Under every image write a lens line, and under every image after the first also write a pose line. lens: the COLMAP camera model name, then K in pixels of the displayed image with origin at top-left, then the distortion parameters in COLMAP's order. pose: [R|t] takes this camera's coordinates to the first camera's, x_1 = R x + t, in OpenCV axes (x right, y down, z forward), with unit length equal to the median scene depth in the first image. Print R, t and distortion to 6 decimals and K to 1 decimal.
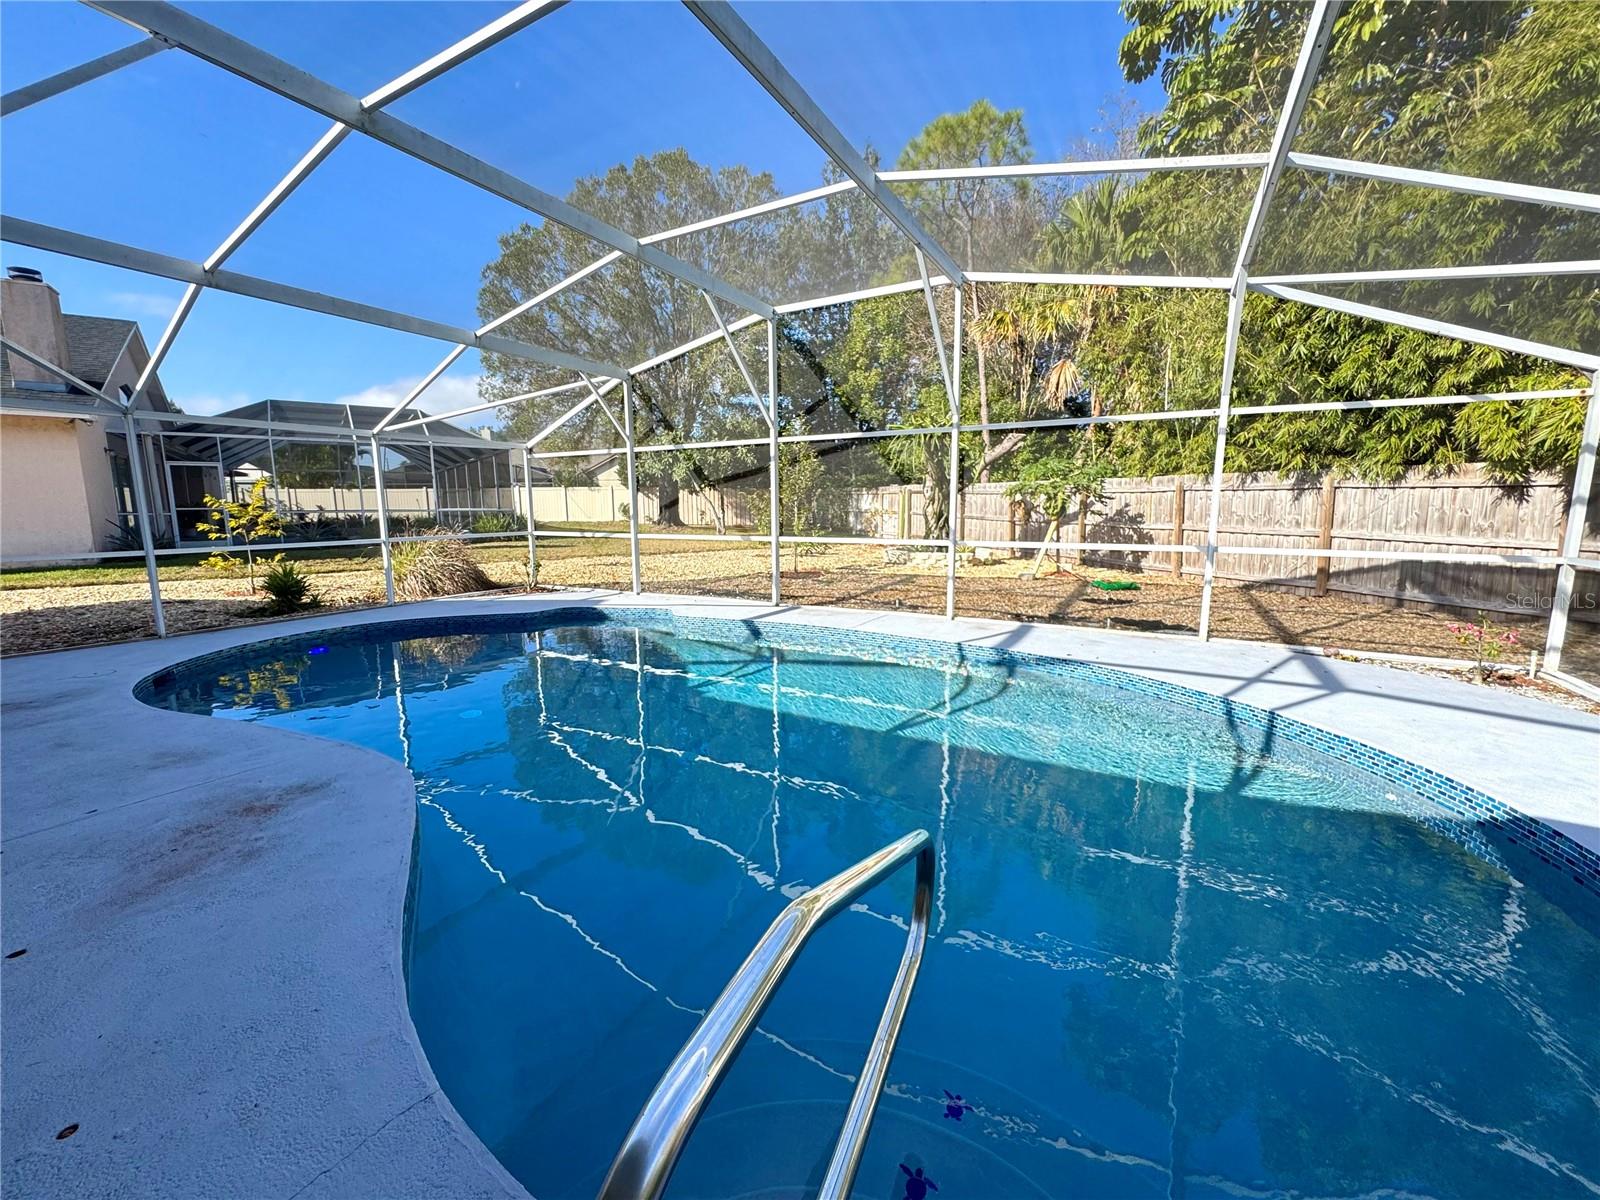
lens RADIAL K [[641.5, 0, 799.9], [0, 641.5, 601.6], [0, 0, 1]] dist [-0.005743, 0.000953]
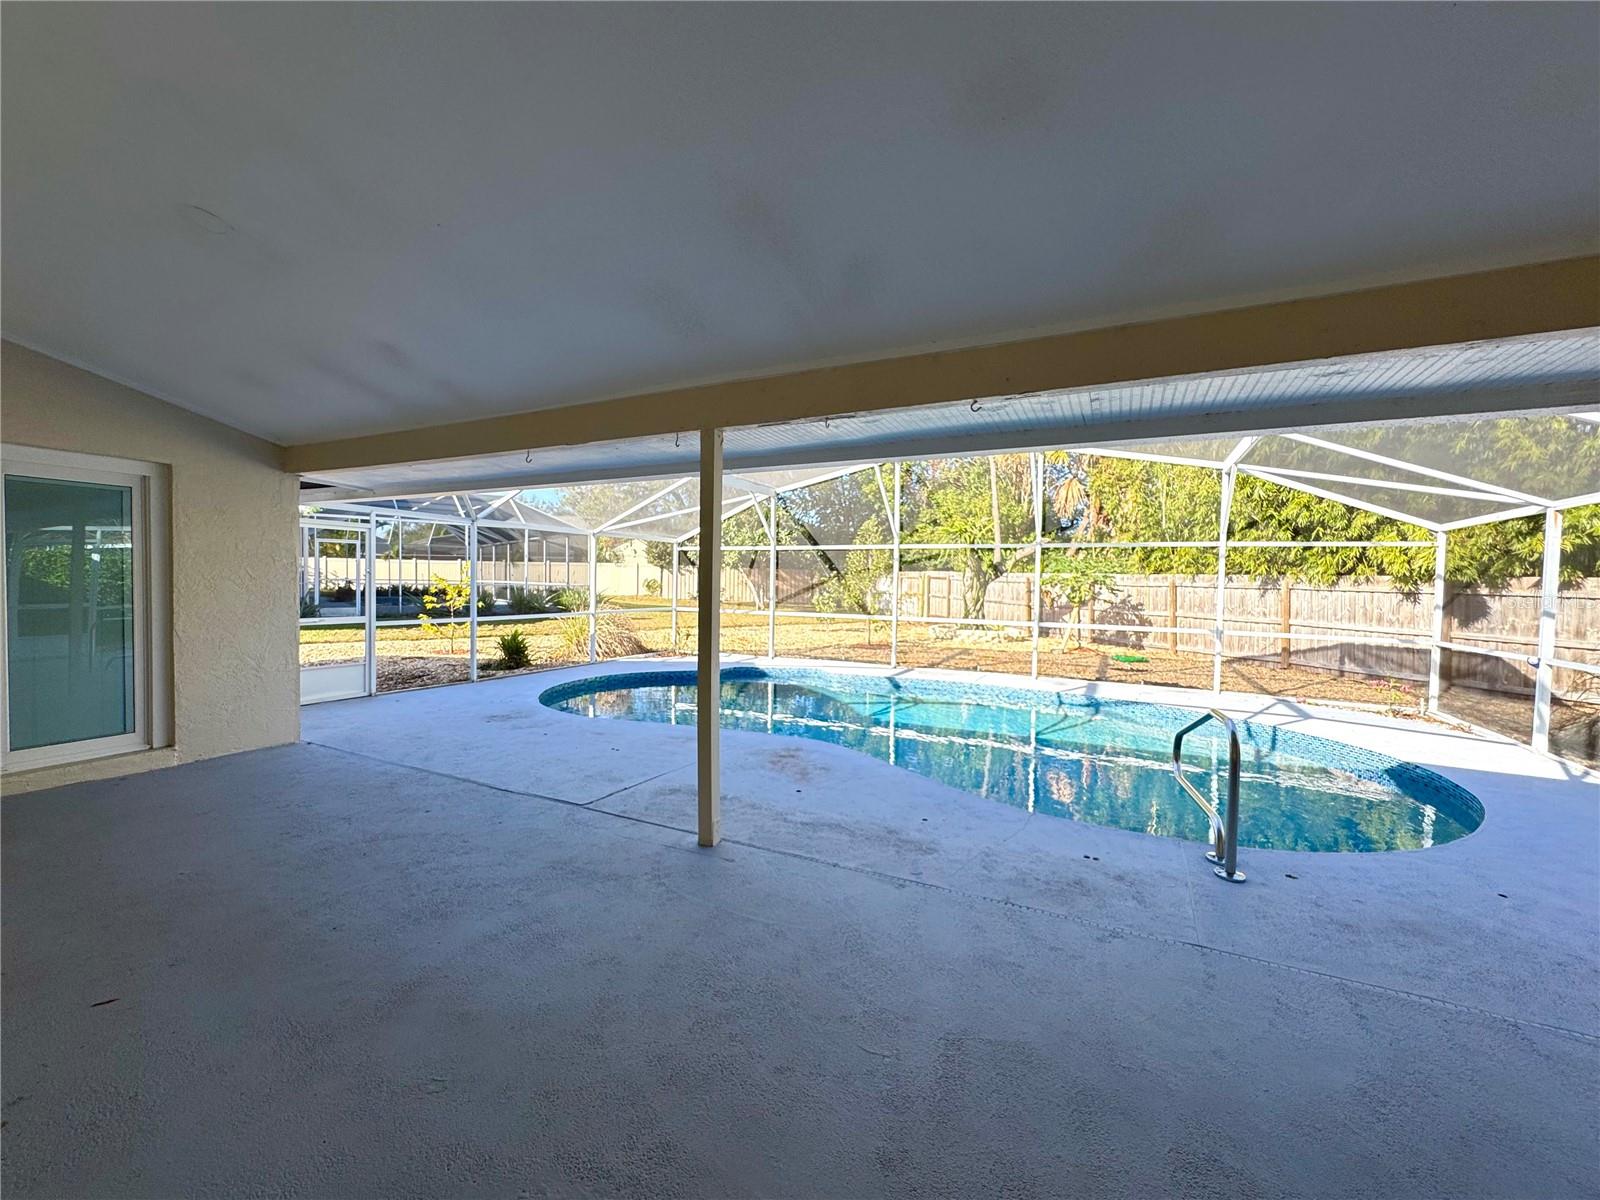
lens RADIAL K [[641.5, 0, 798.4], [0, 641.5, 600.7], [0, 0, 1]] dist [-0.005743, 0.000953]
pose [[0.998582, 0.022134, 0.048408, -0.290242], [-0.016282, 0.992867, -0.118108, 0.026910], [-0.050677, 0.117152, 0.991820, -0.313816]]
